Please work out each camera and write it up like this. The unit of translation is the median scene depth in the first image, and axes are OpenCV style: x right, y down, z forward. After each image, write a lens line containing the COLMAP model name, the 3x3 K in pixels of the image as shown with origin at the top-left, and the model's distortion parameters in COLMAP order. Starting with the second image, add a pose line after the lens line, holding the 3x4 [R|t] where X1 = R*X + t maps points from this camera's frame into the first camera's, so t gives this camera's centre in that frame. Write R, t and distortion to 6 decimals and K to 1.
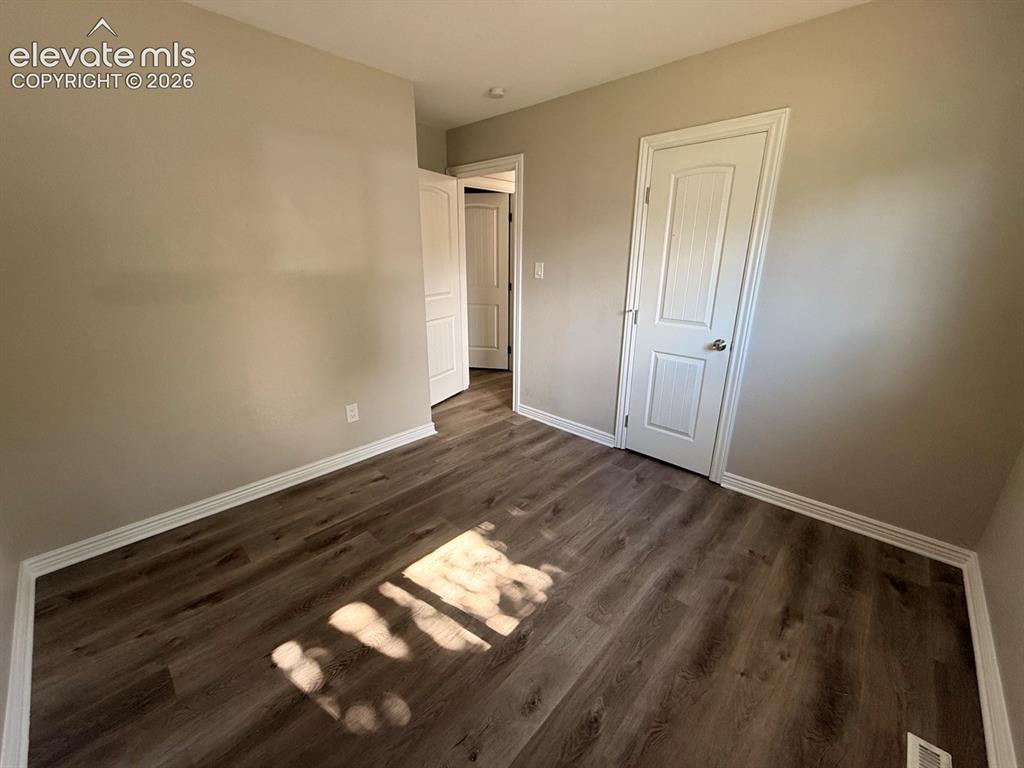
lens RADIAL K [[408.7, 0, 508.6], [0, 408.7, 379.9], [0, 0, 1]] dist [0.000008, 0.000305]
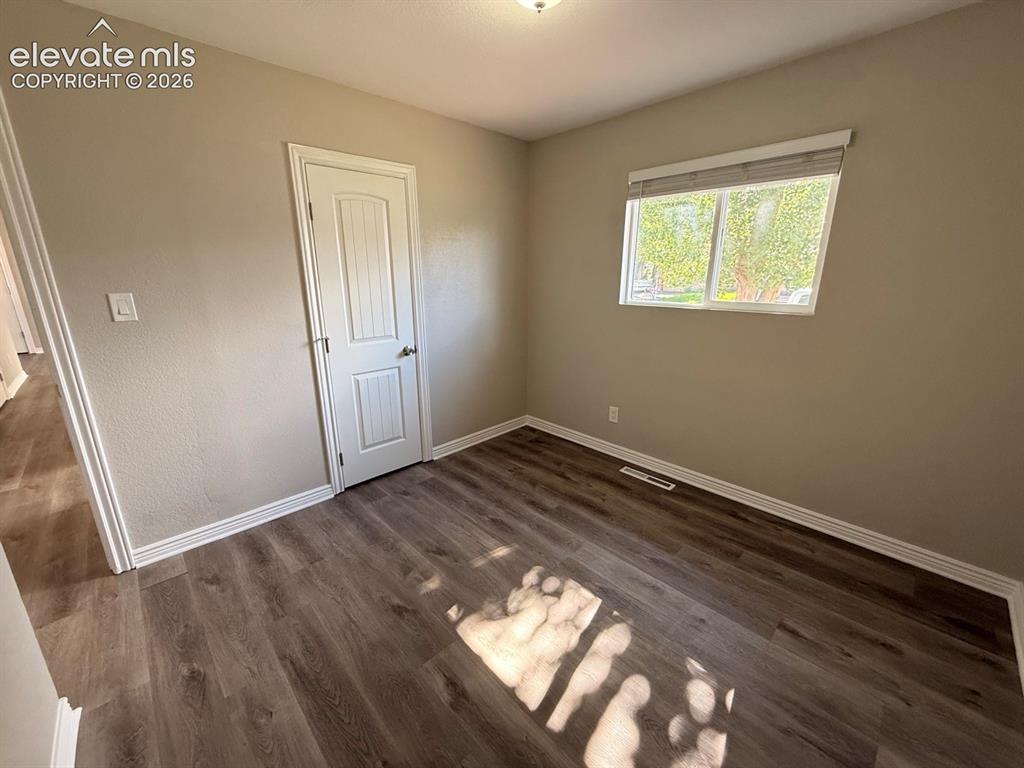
lens RADIAL K [[408.7, 0, 506.5], [0, 408.7, 380.7], [0, 0, 1]] dist [0.000008, 0.000305]
pose [[0.053099, -0.263232, 0.963270, -0.612538], [0.299103, 0.924536, 0.236159, -0.194470], [-0.952742, 0.275577, 0.127825, 0.588924]]
